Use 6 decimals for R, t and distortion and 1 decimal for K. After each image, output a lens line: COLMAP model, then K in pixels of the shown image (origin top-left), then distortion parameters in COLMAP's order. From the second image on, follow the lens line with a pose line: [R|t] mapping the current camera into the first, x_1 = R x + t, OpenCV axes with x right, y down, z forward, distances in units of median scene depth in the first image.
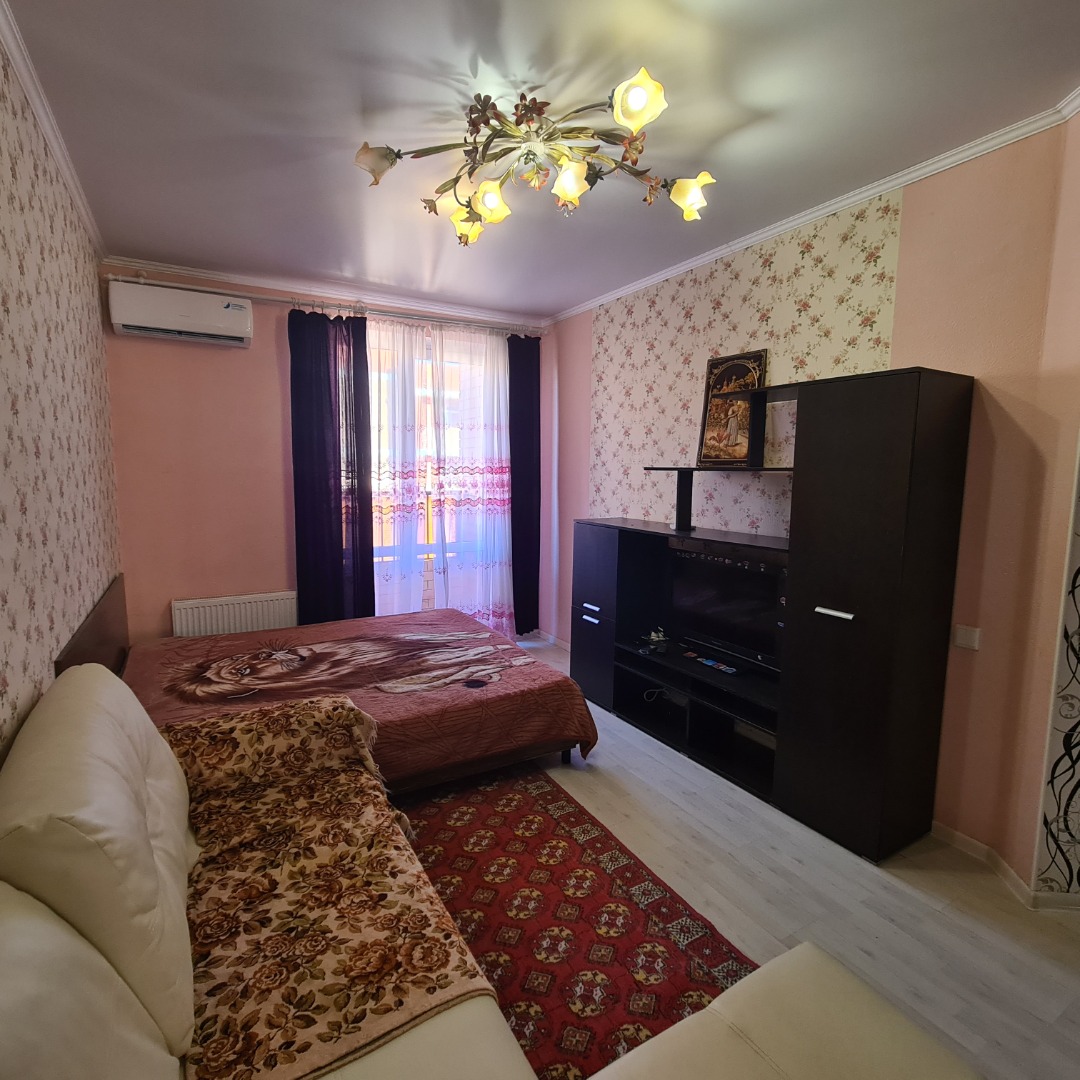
lens RADIAL K [[586.6, 0, 530.2], [0, 586.6, 534.4], [0, 0, 1]] dist [-0.000395, -0.000779]
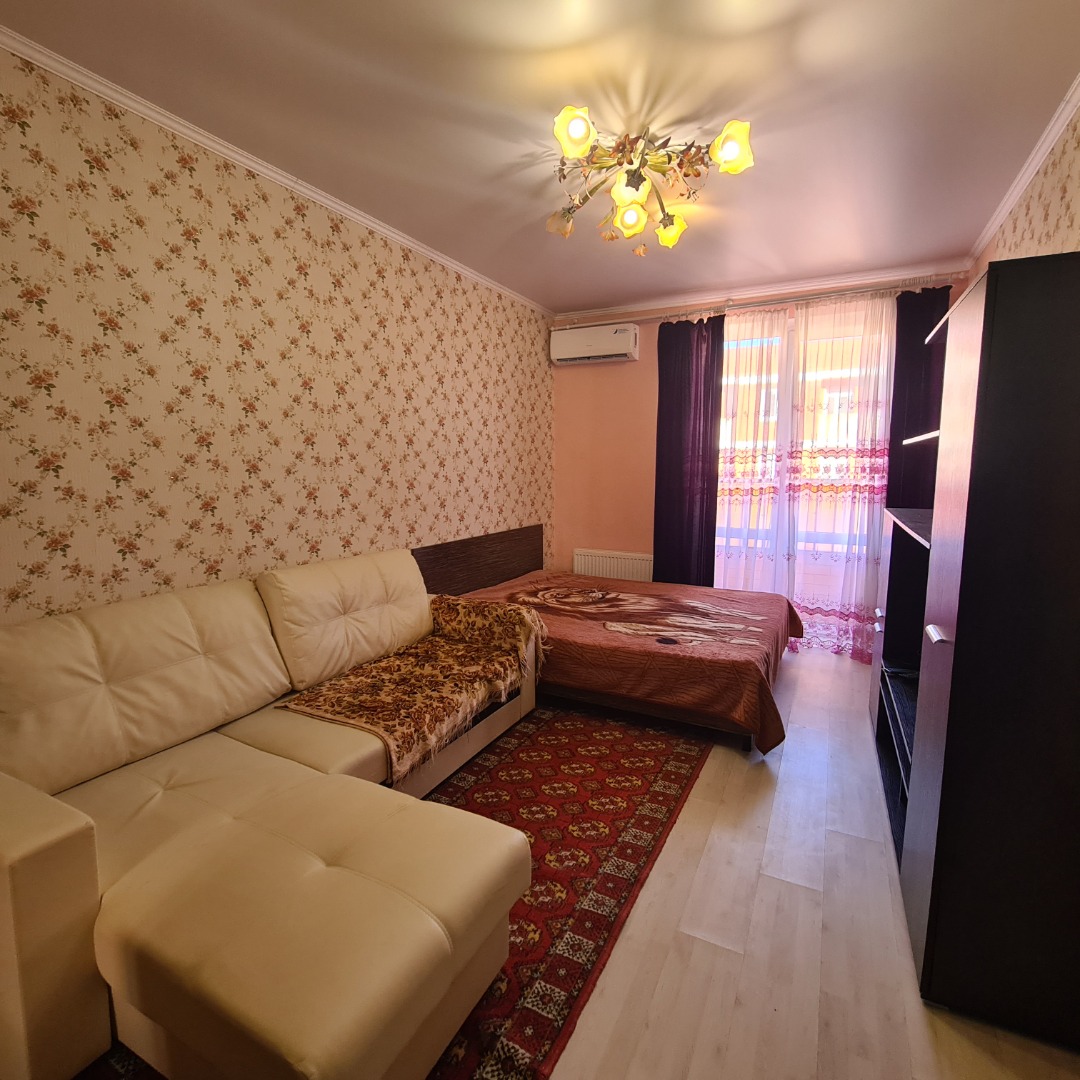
lens RADIAL K [[586.6, 0, 527.4], [0, 586.6, 534.8], [0, 0, 1]] dist [-0.000395, -0.000779]
pose [[0.539821, 0.095366, -0.836360, 0.672485], [-0.090435, 0.994382, 0.055015, 0.016728], [0.836908, 0.045938, 0.545413, 0.162148]]
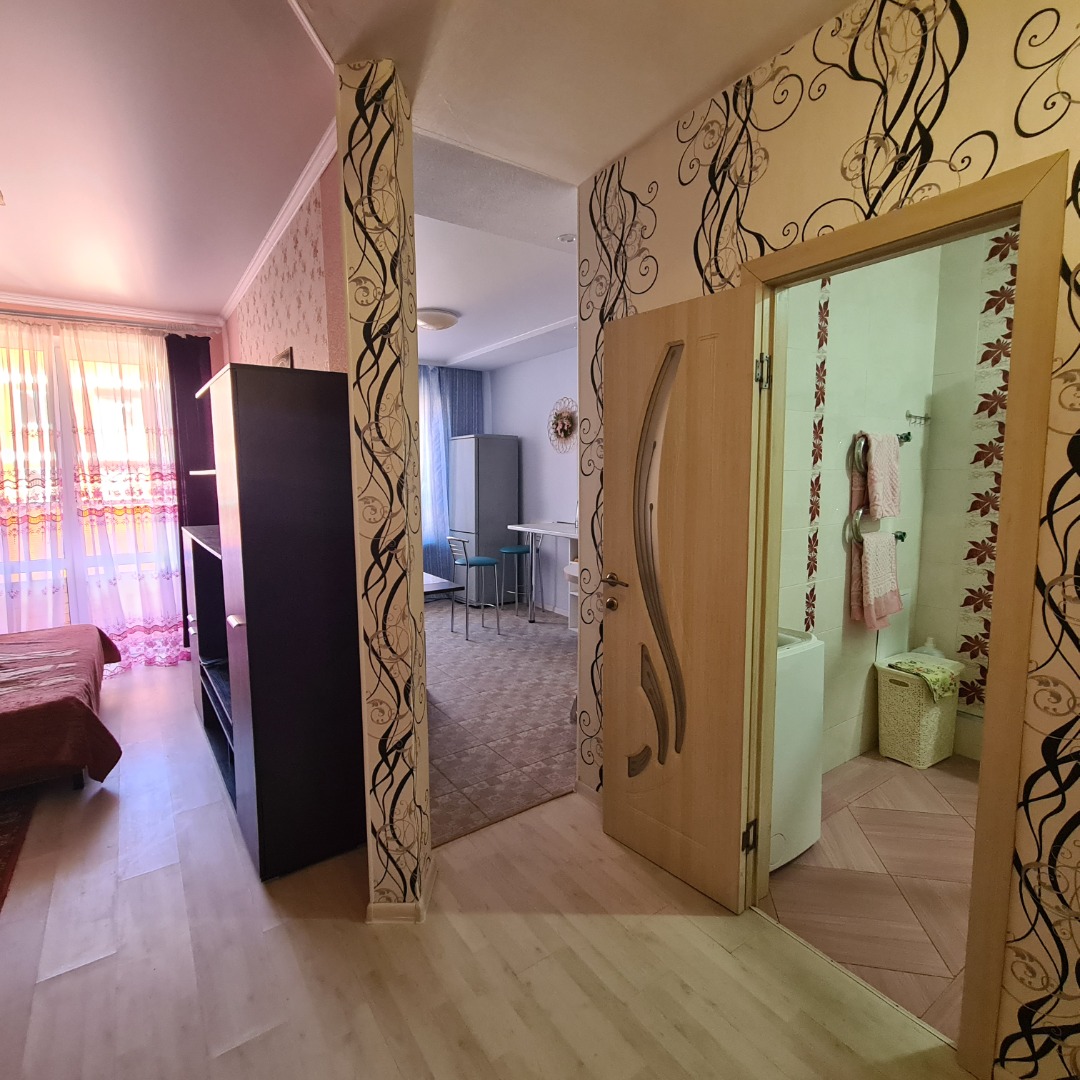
lens RADIAL K [[586.6, 0, 528.6], [0, 586.6, 533.2], [0, 0, 1]] dist [-0.000395, -0.000779]
pose [[0.996302, -0.026180, 0.081839, 0.747050], [0.026660, 0.999633, -0.004783, 0.005551], [-0.081683, 0.006947, 0.996634, 0.004227]]
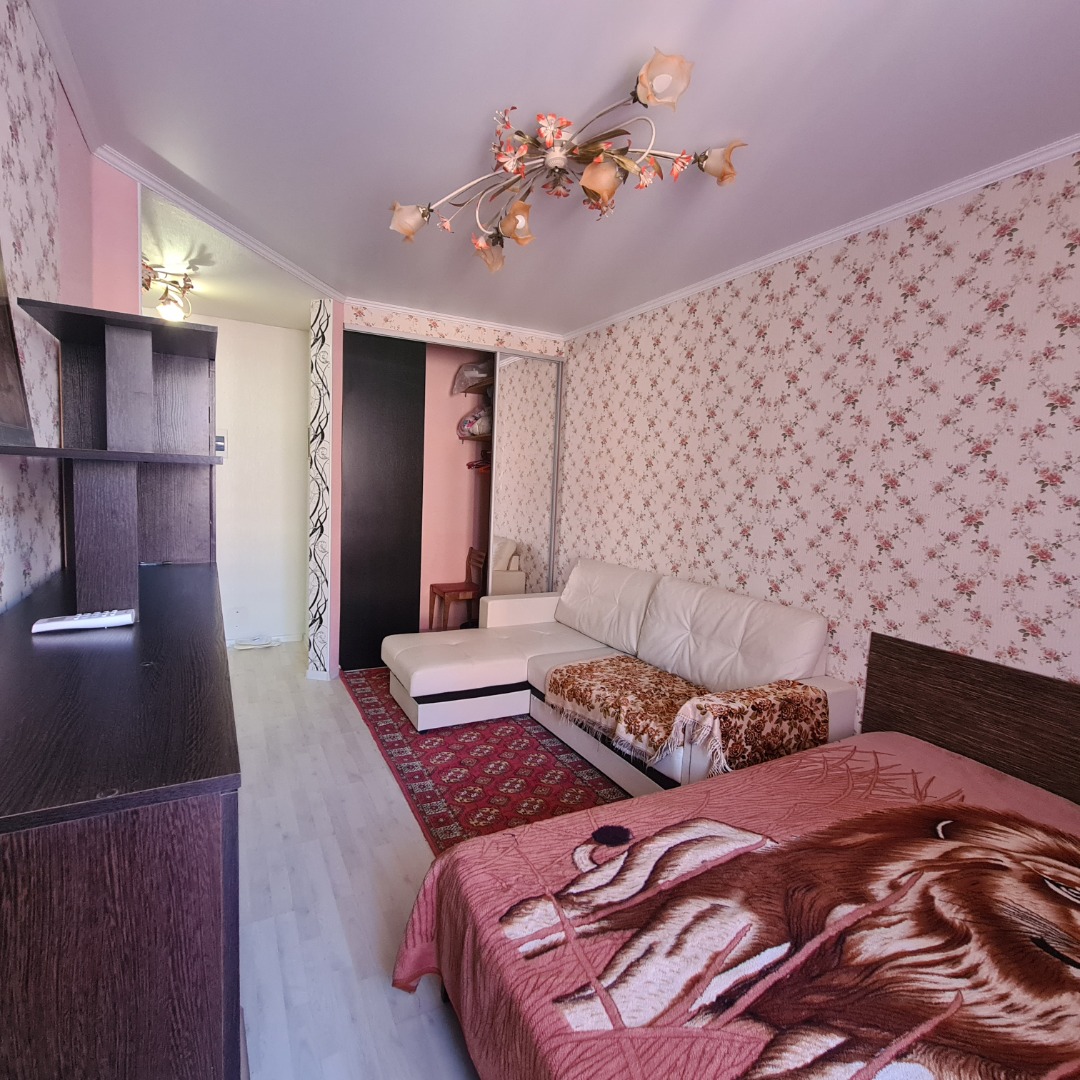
lens RADIAL K [[586.6, 0, 533.8], [0, 586.6, 535.4], [0, 0, 1]] dist [-0.000395, -0.000779]
pose [[-0.998458, -0.051273, 0.021258, -0.009326], [-0.045918, 0.978180, 0.202622, -0.167788], [-0.031183, 0.201334, -0.979026, 1.529195]]
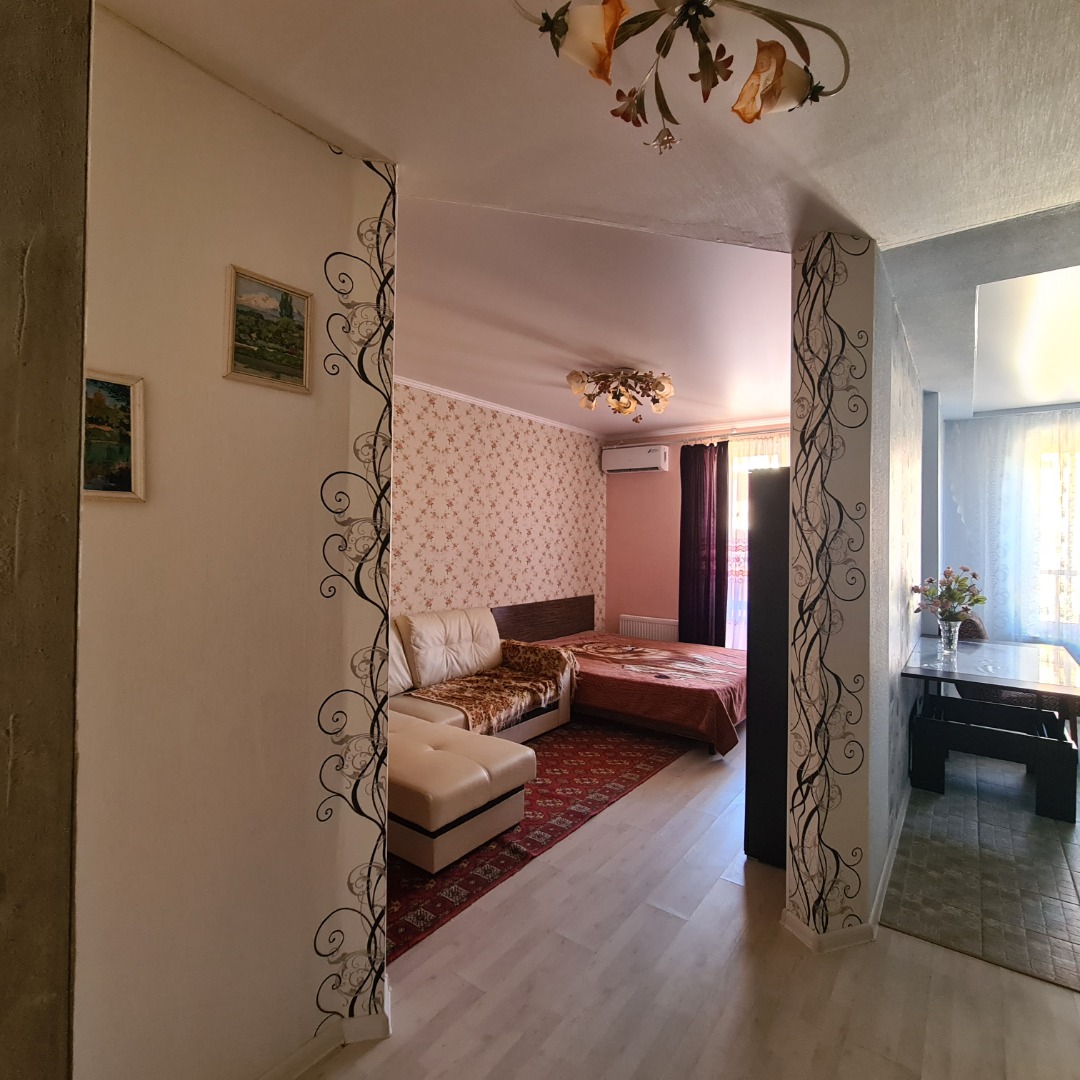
lens RADIAL K [[586.6, 0, 529.8], [0, 586.6, 532.7], [0, 0, 1]] dist [-0.000395, -0.000779]
pose [[0.401487, -0.010557, -0.915804, 1.216215], [-0.111274, 0.991964, -0.060217, 0.002967], [0.909080, 0.126081, 0.397086, -0.004144]]
